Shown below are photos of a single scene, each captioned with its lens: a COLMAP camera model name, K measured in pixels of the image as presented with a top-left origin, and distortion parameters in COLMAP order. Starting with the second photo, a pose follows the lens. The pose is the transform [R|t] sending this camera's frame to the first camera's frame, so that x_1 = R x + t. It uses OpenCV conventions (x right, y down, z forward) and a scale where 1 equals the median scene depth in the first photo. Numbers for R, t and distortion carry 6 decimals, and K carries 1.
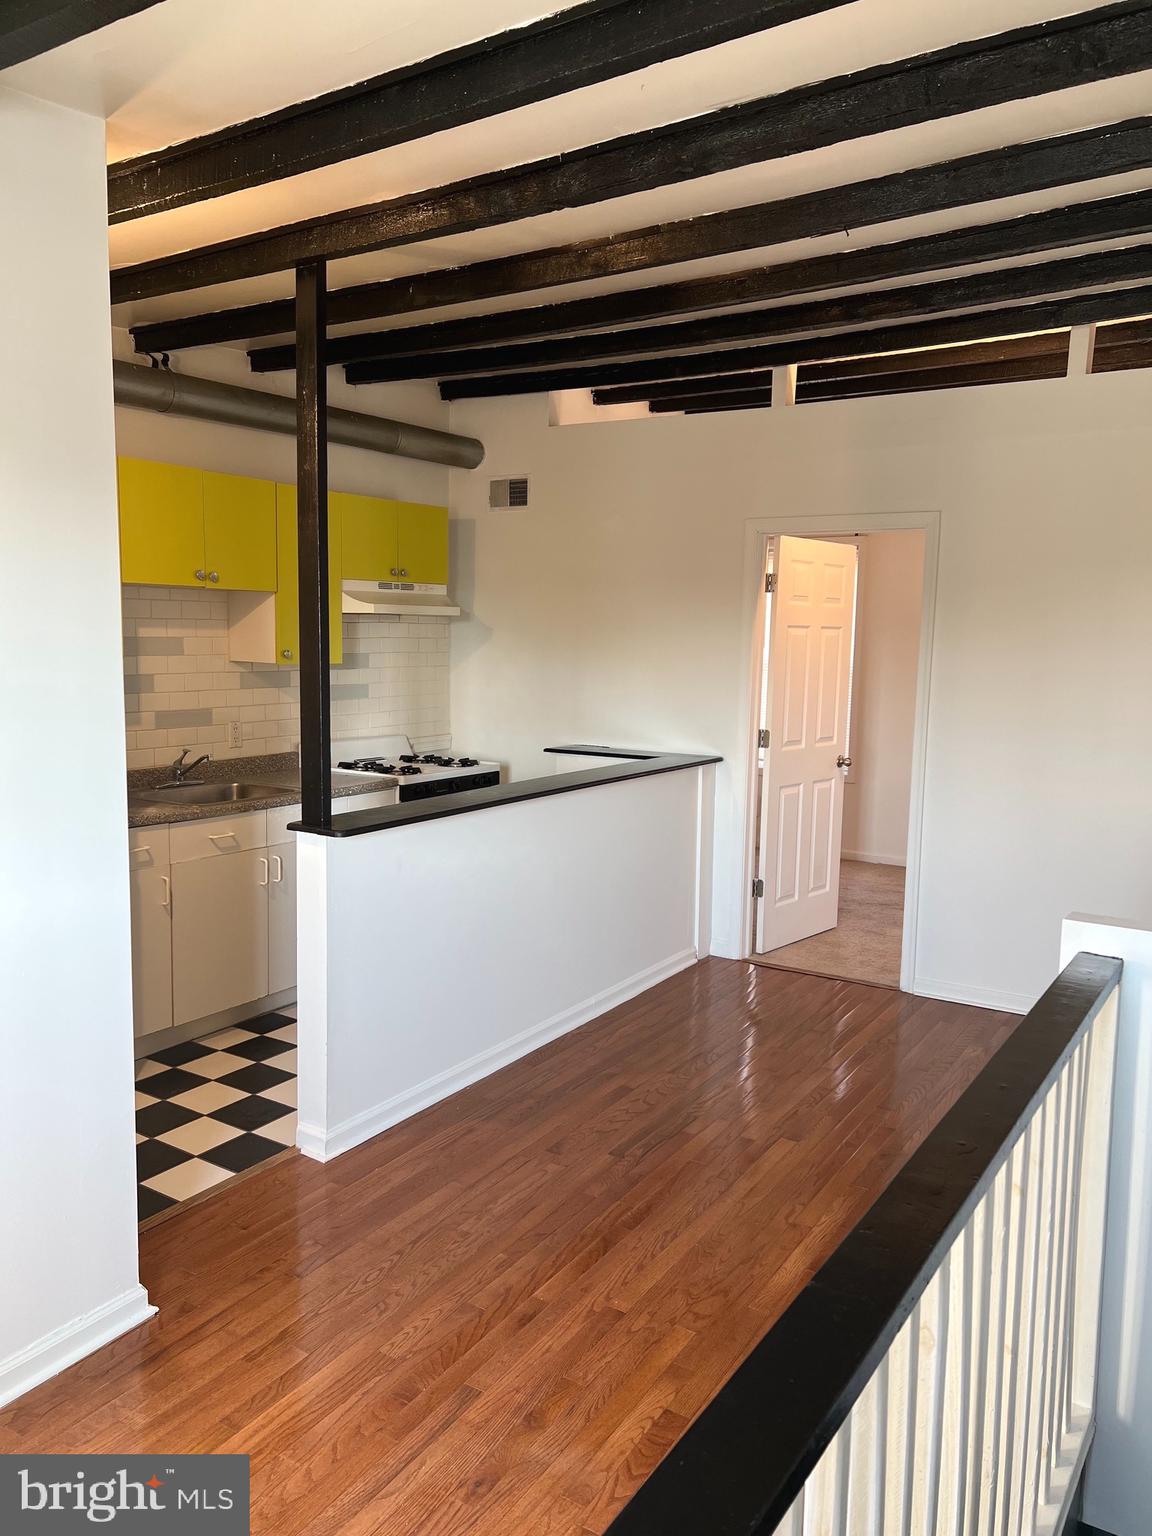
lens RADIAL K [[1145.5, 0, 575.8], [0, 1145.5, 773.9], [0, 0, 1]] dist [0.065556, -0.083411]
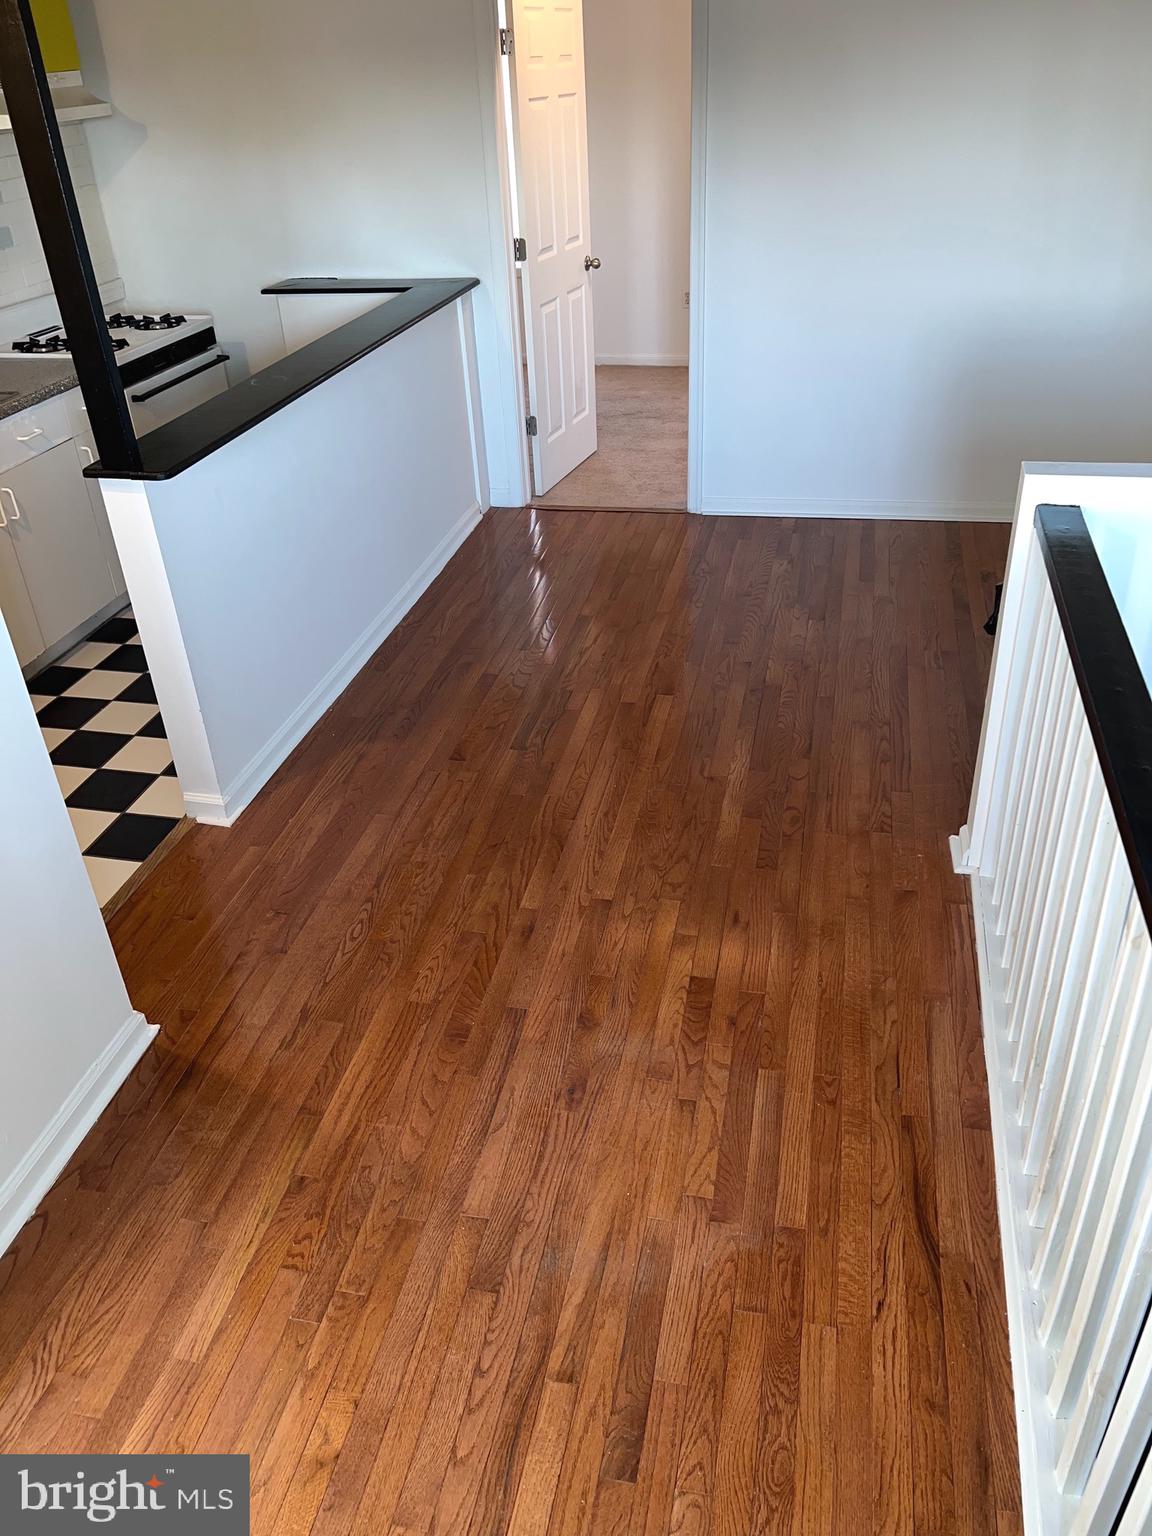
lens RADIAL K [[1145.5, 0, 586.8], [0, 1145.5, 770.1], [0, 0, 1]] dist [0.065556, -0.083411]
pose [[0.936774, -0.231303, 0.262590, -0.167850], [0.100941, 0.897110, 0.430122, -0.073763], [-0.335061, -0.376421, 0.863737, 0.100695]]
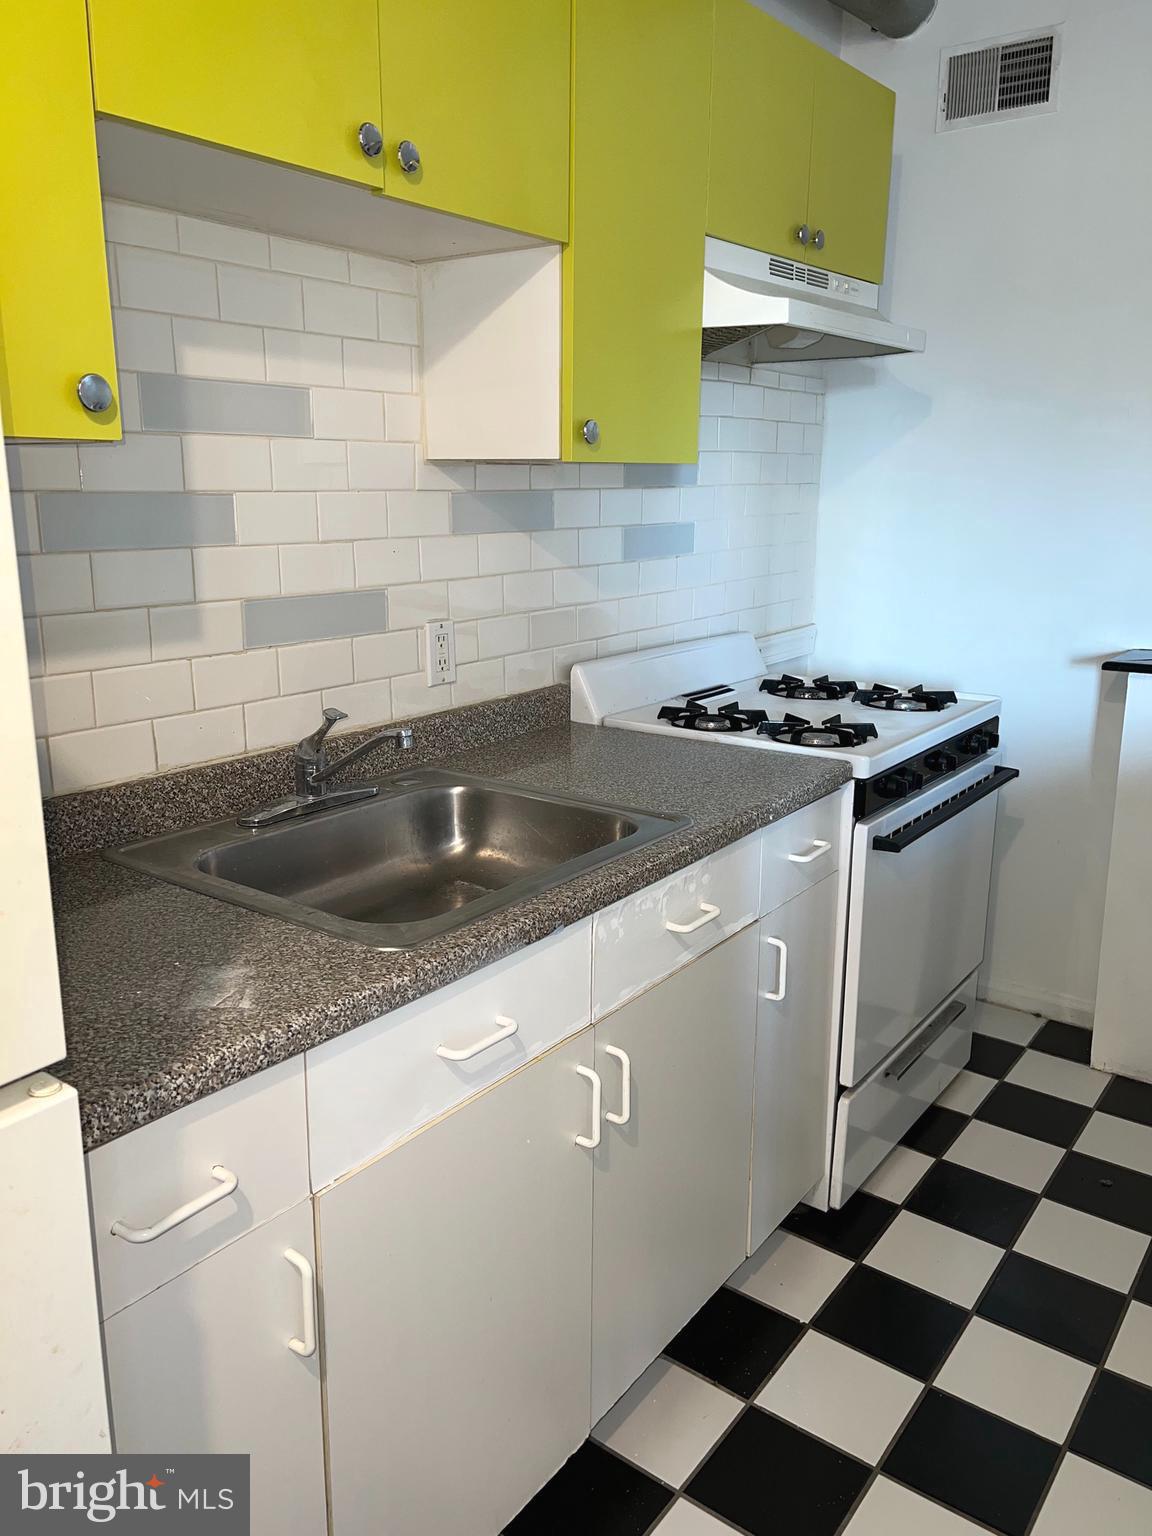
lens RADIAL K [[1145.5, 0, 573.4], [0, 1145.5, 760.6], [0, 0, 1]] dist [0.065556, -0.083411]
pose [[0.996759, 0.000278, -0.080445, -0.301094], [0.008678, 0.993788, 0.110952, -0.056057], [0.079976, -0.111291, 0.990565, 0.838249]]
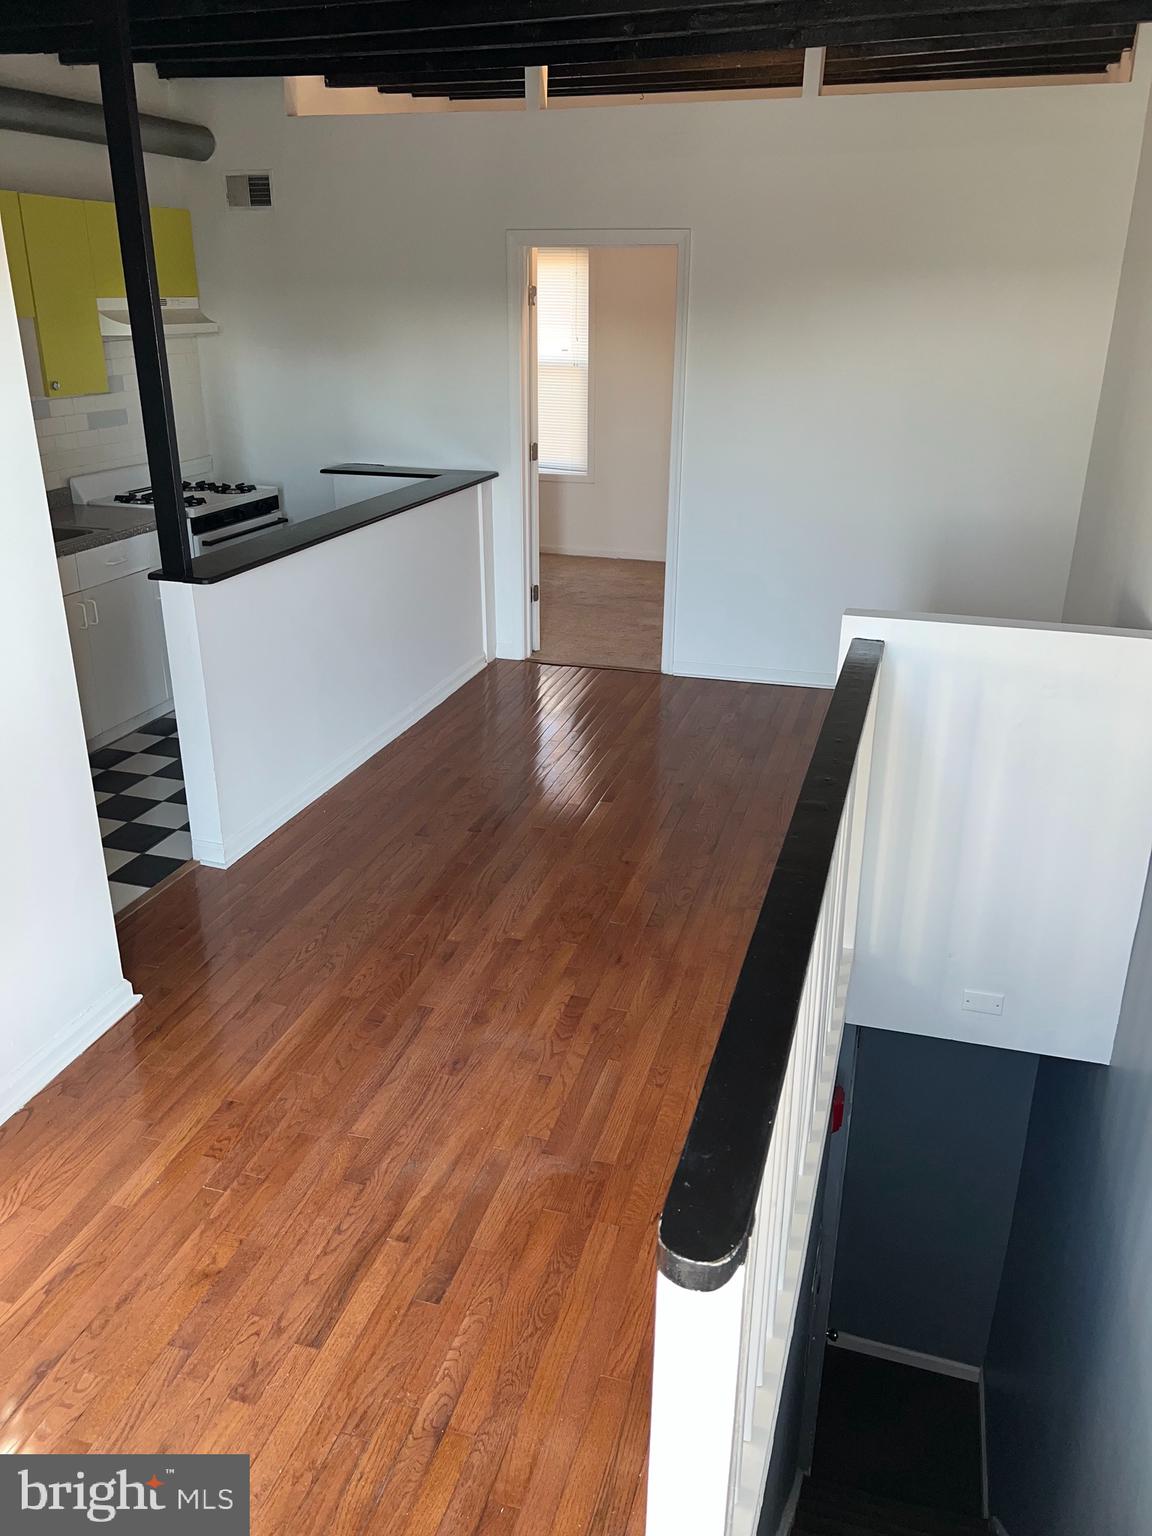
lens RADIAL K [[1145.5, 0, 579.5], [0, 1145.5, 770.4], [0, 0, 1]] dist [0.065556, -0.083411]
pose [[0.962156, -0.113213, 0.247867, -0.141271], [0.044664, 0.962828, 0.266398, -0.043936], [-0.268813, -0.245246, 0.931447, -0.127976]]
